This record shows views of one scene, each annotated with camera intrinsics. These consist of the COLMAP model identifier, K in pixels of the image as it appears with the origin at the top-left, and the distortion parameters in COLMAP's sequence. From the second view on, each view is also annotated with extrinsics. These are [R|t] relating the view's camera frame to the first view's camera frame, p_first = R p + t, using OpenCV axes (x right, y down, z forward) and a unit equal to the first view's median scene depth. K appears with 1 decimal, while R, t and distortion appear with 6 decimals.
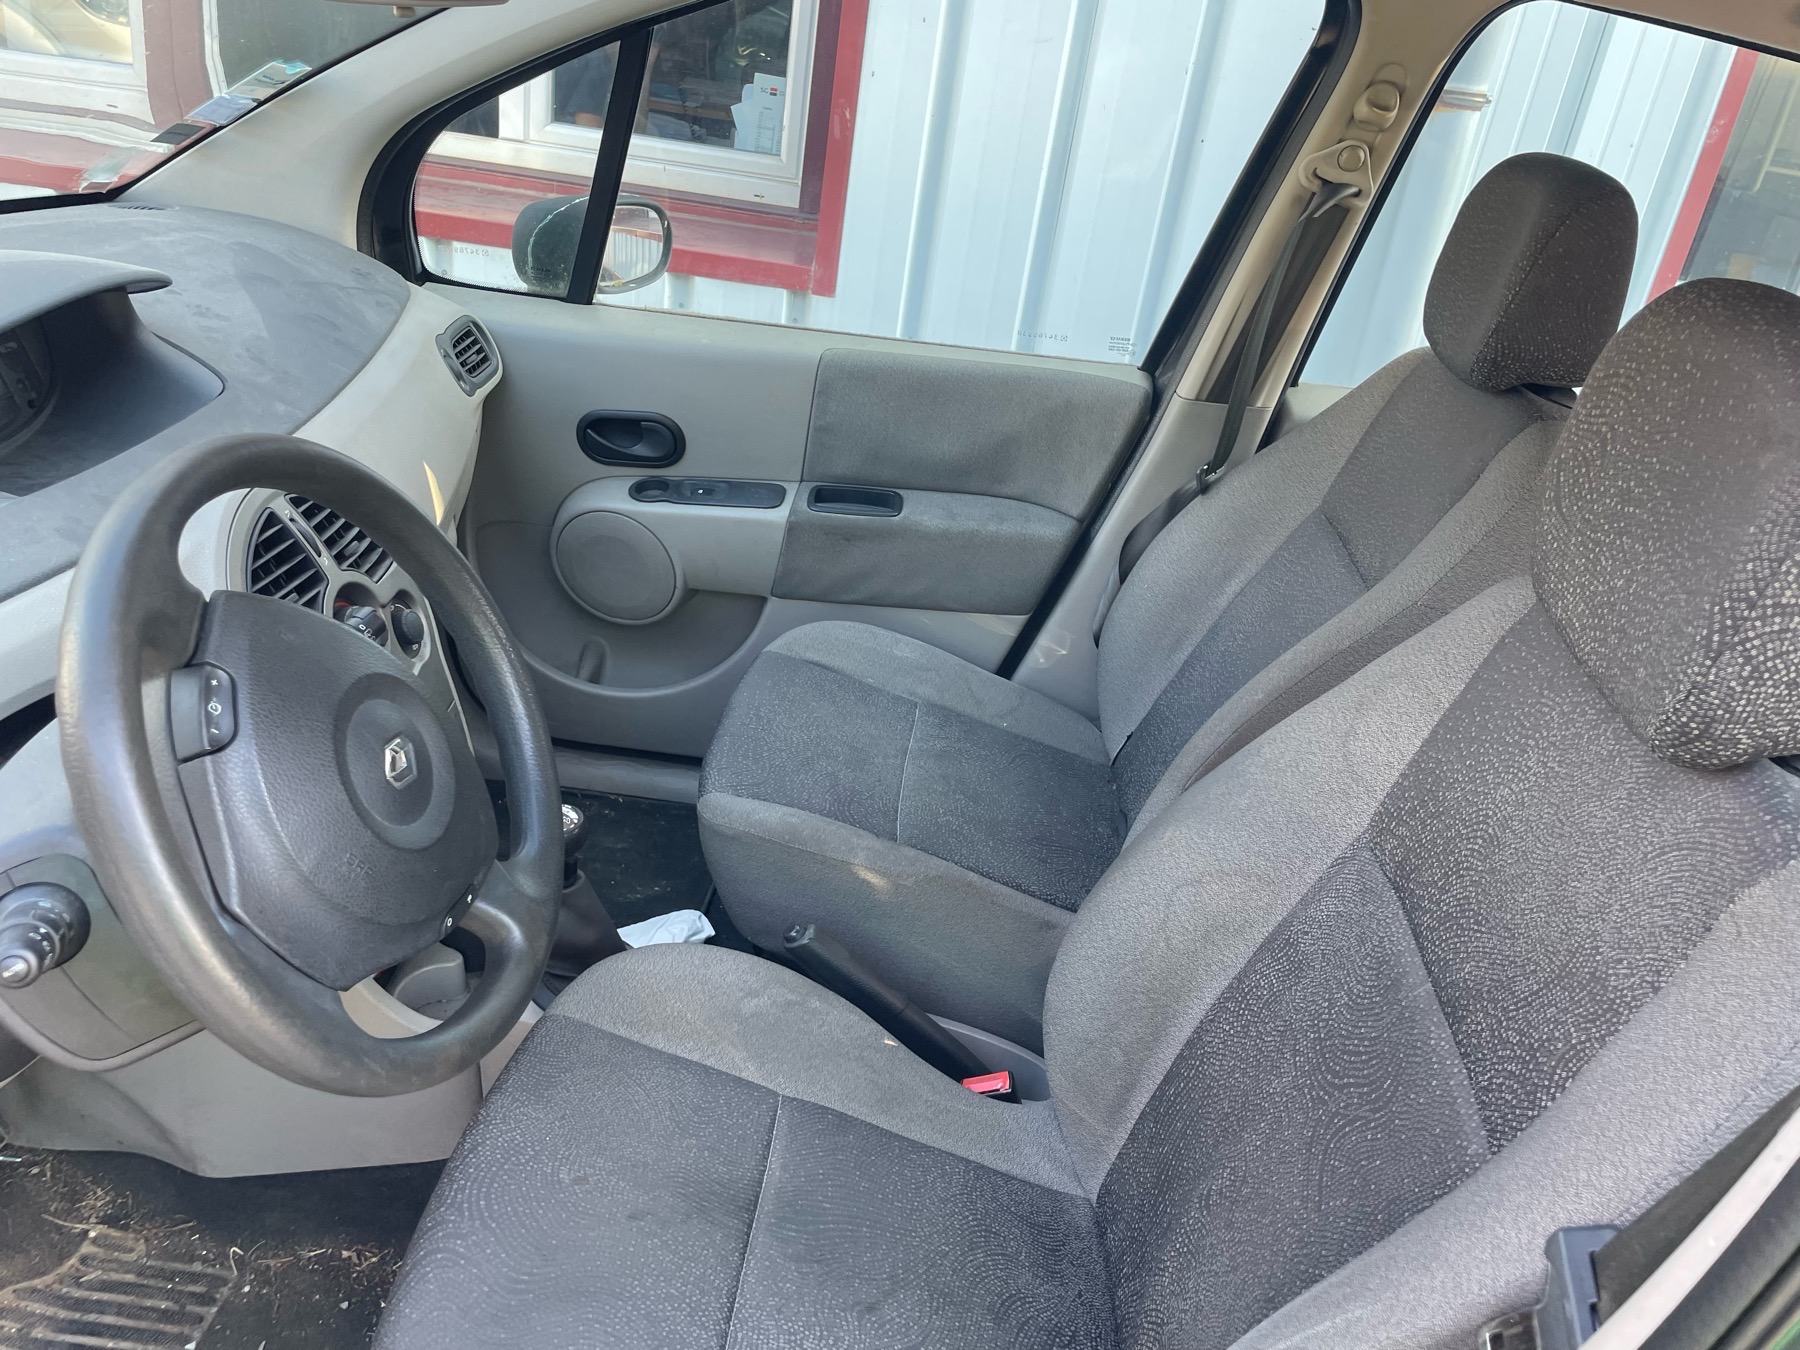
lens RADIAL K [[1376.1, 0, 926.1], [0, 1376.1, 656.9], [0, 0, 1]] dist [0.078100, -0.106078]
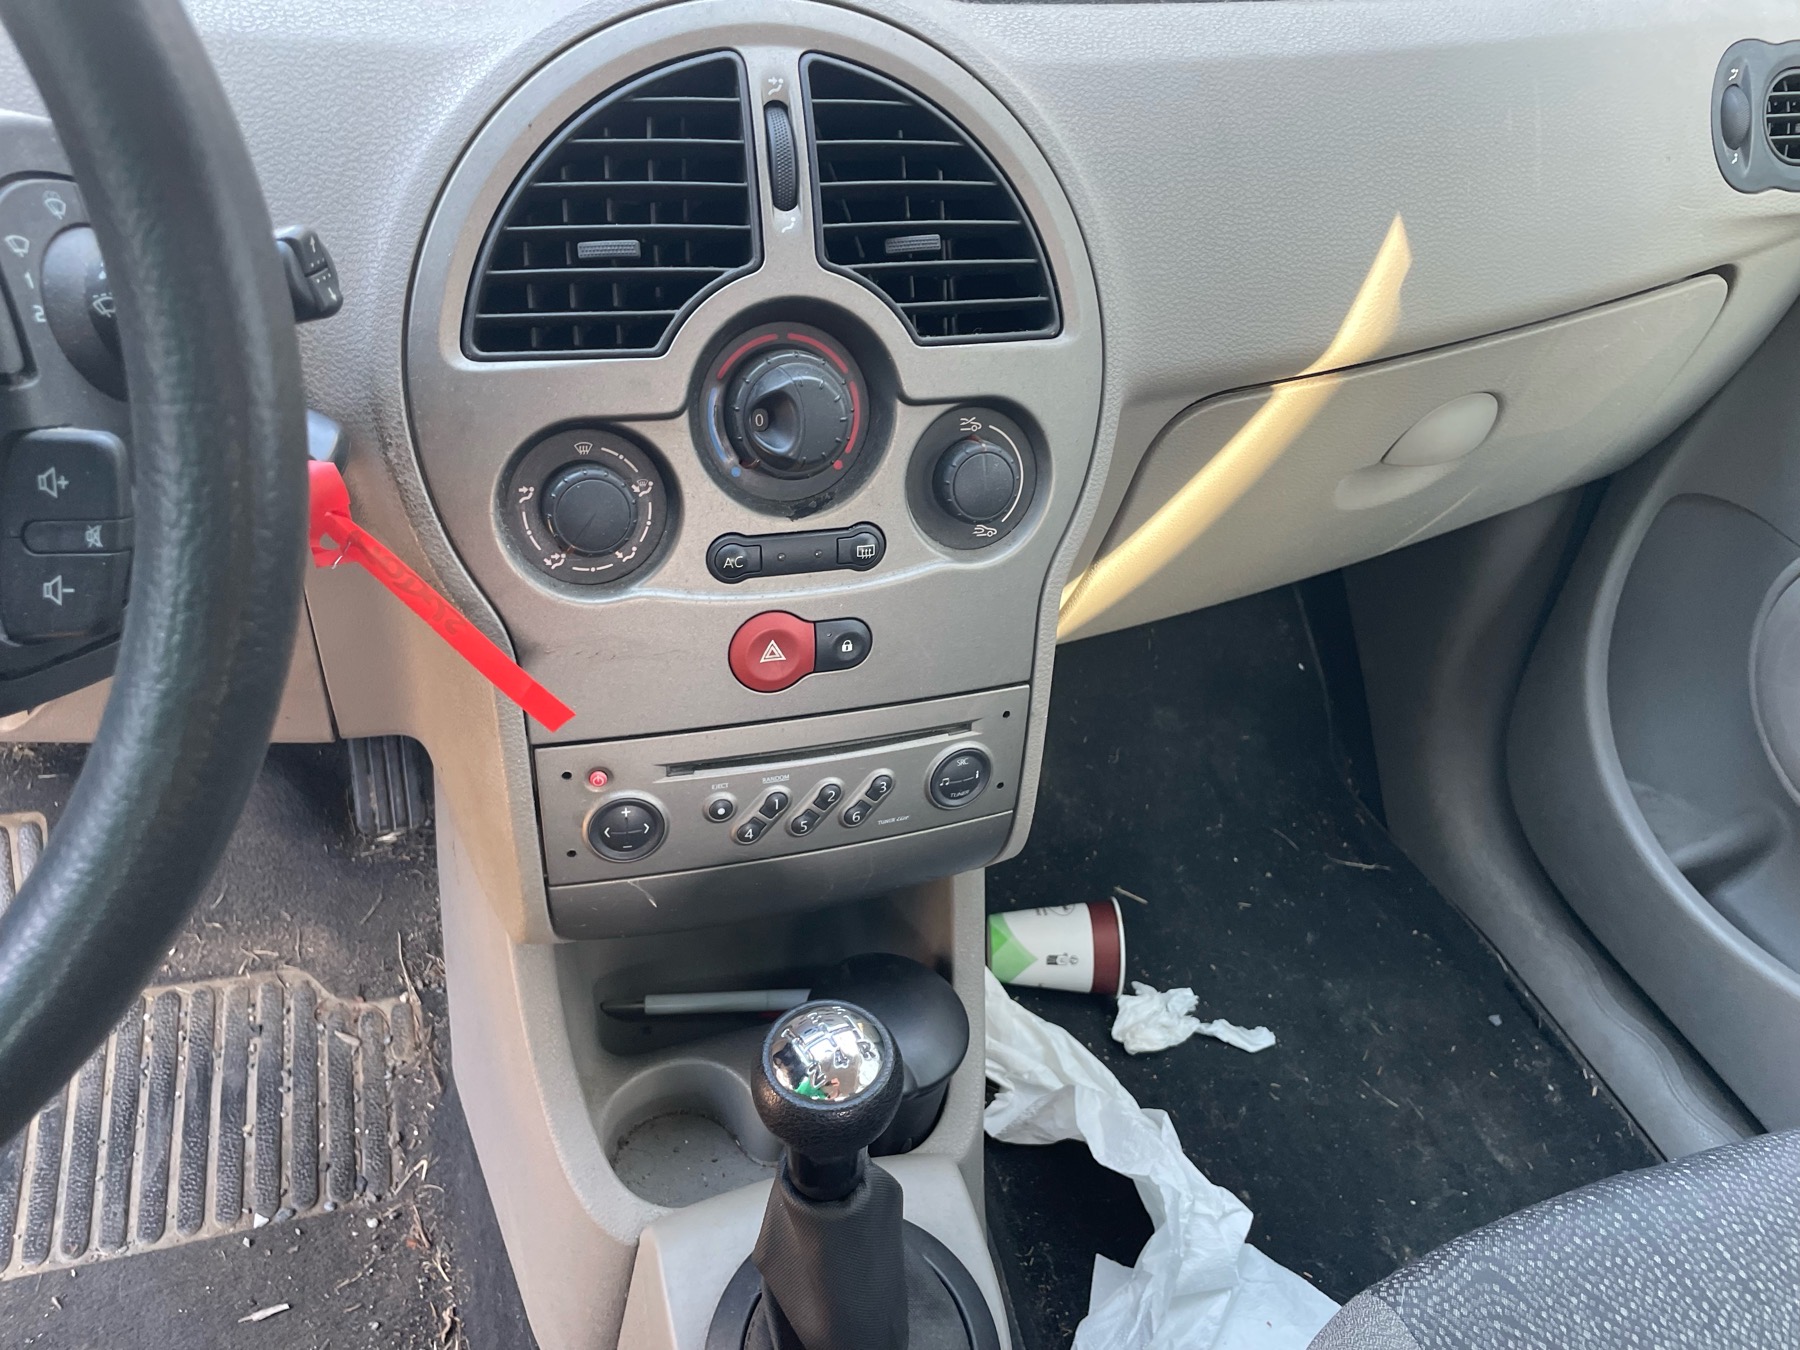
lens RADIAL K [[1376.1, 0, 871.5], [0, 1376.1, 663.4], [0, 0, 1]] dist [0.078100, -0.106078]
pose [[0.381086, 0.524517, -0.761351, -0.018738], [-0.477584, 0.816795, 0.323665, -0.079328], [0.791635, 0.240265, 0.561770, 0.589529]]
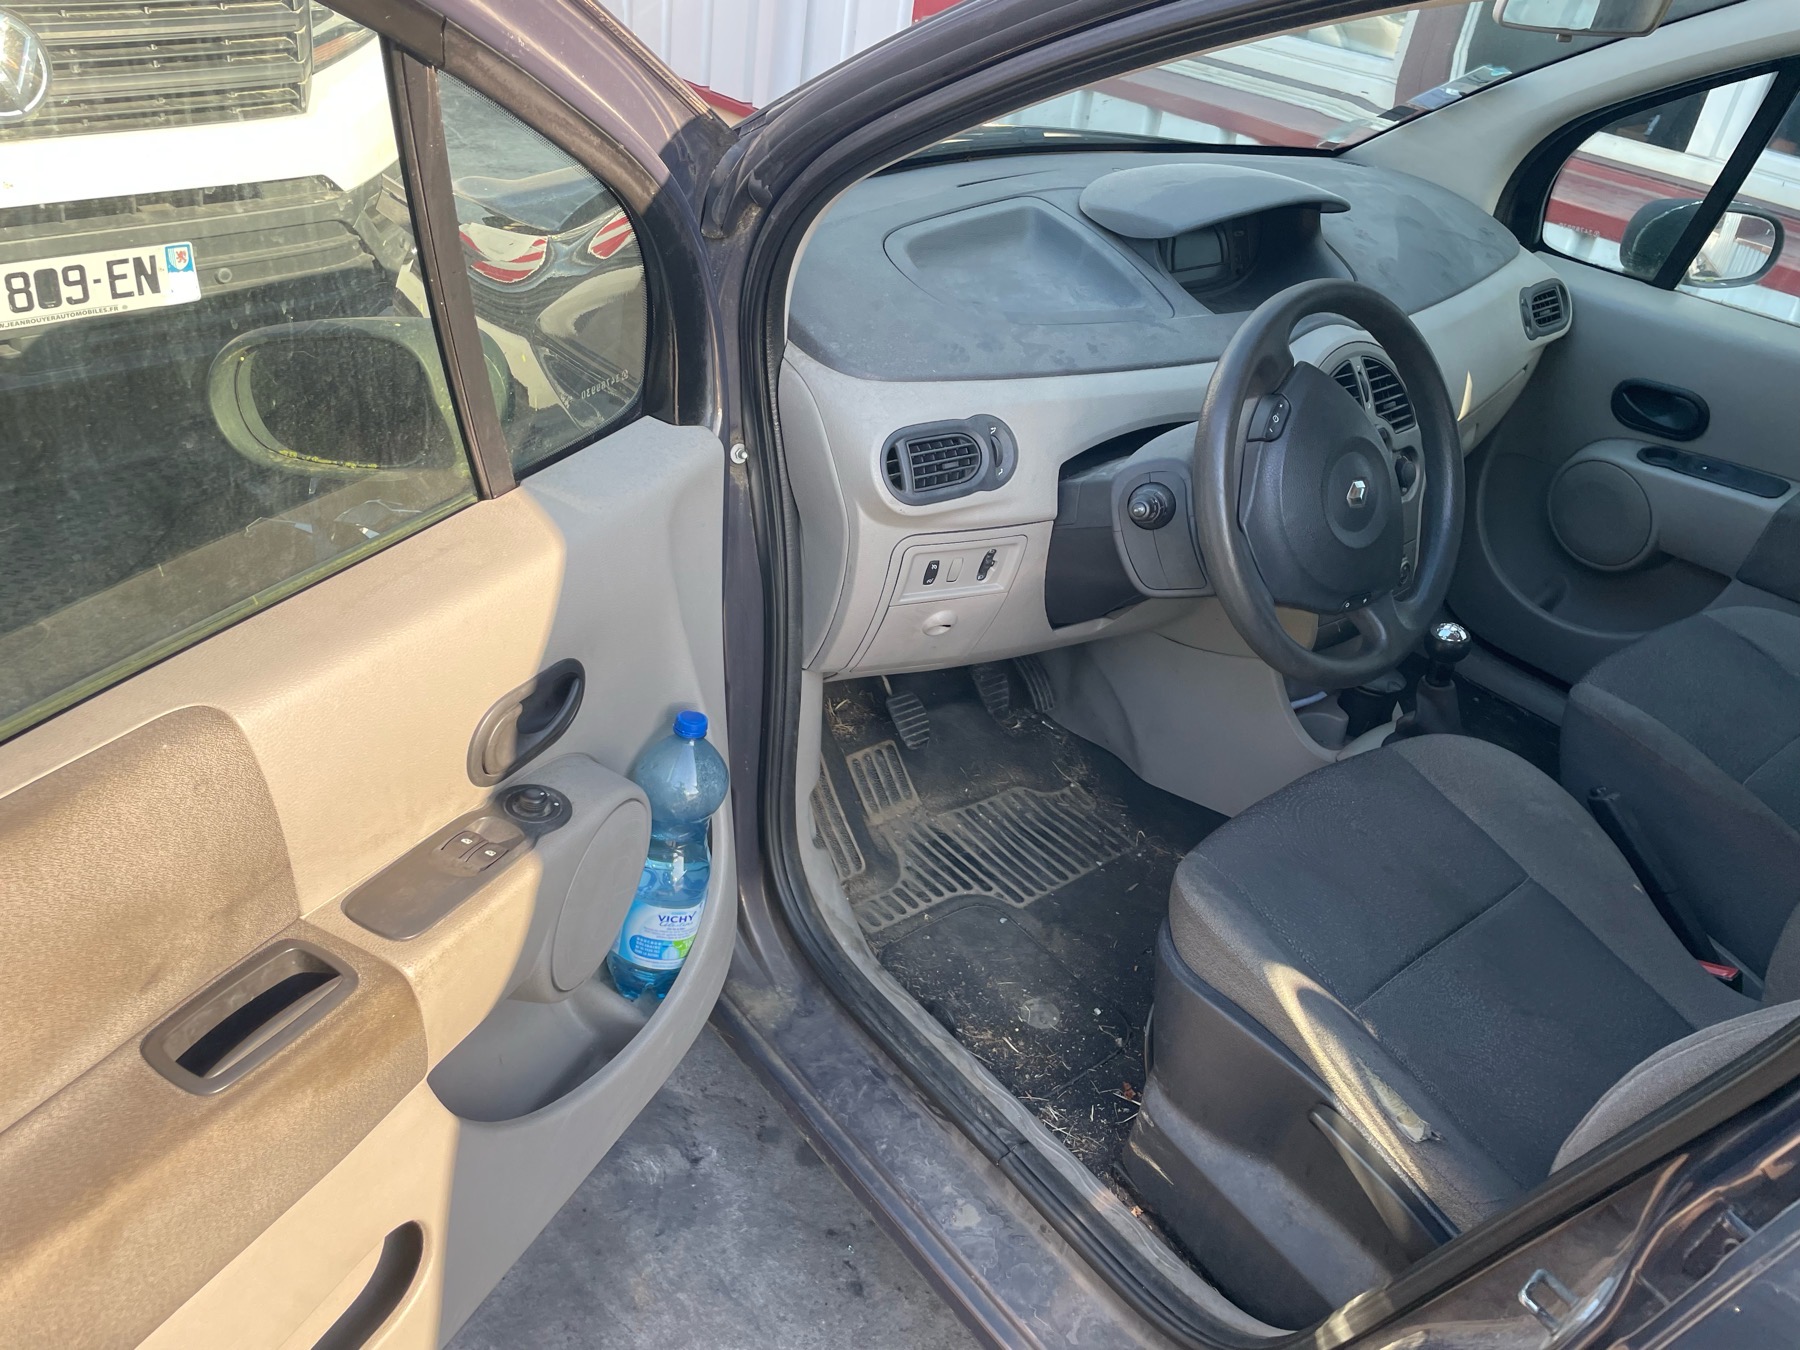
lens RADIAL K [[1376.1, 0, 898.7], [0, 1376.1, 654.4], [0, 0, 1]] dist [0.078100, -0.106078]
pose [[0.691982, 0.340161, -0.636751, 0.176755], [-0.343148, 0.931002, 0.124441, 0.117425], [0.635146, 0.132389, 0.760962, -0.282226]]
